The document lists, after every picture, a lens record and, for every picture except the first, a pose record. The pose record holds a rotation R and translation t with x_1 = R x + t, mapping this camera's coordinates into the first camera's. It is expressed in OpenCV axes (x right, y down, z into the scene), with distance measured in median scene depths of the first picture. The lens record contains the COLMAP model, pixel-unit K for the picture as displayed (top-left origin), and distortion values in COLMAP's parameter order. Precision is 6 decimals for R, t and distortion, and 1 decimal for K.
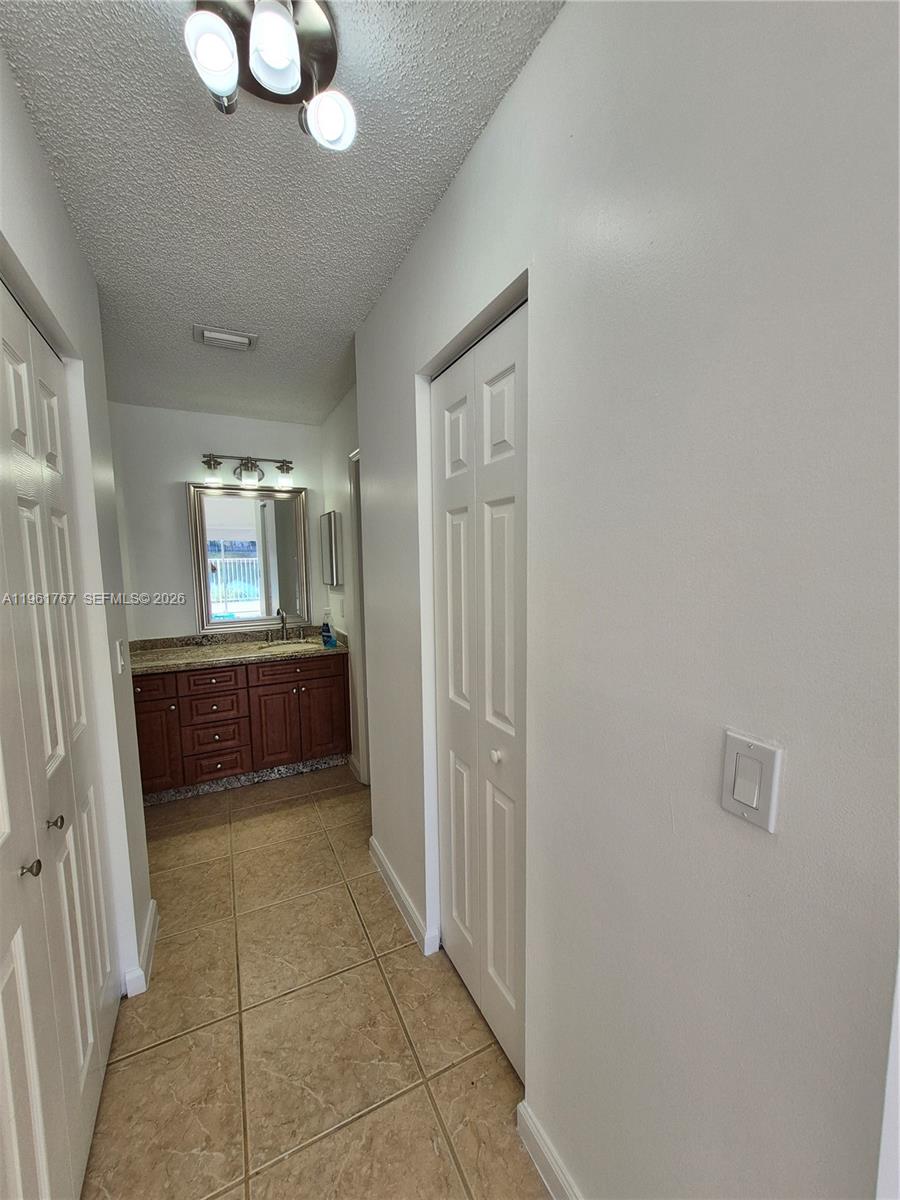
lens RADIAL K [[469.2, 0, 453.4], [0, 469.2, 608.6], [0, 0, 1]] dist [-0.002777, -0.000238]
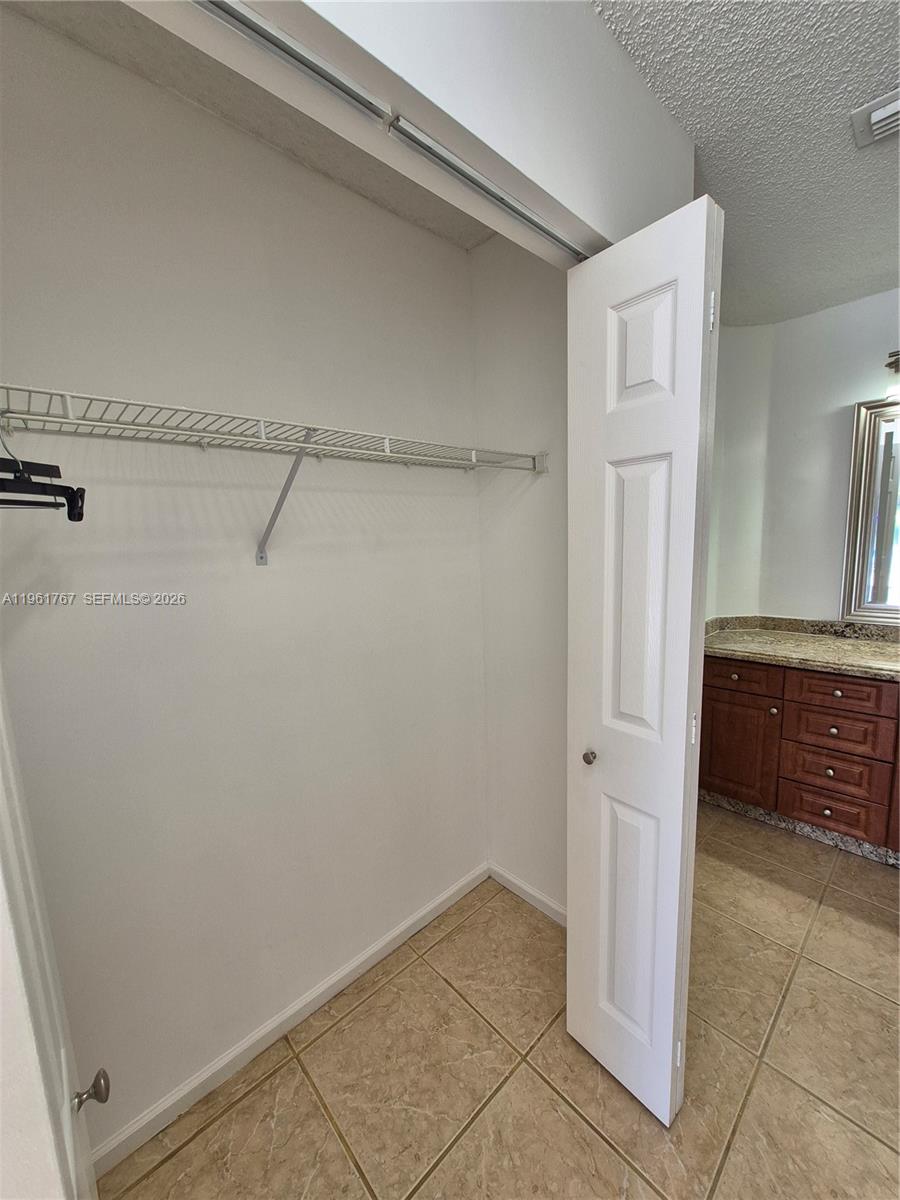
lens RADIAL K [[469.2, 0, 453.4], [0, 469.2, 608.6], [0, 0, 1]] dist [-0.002777, -0.000238]
pose [[0.280509, 0.142115, -0.949272, -0.035154], [-0.065237, 0.989514, 0.128863, -0.019969], [0.957632, 0.025780, 0.286839, 0.256781]]
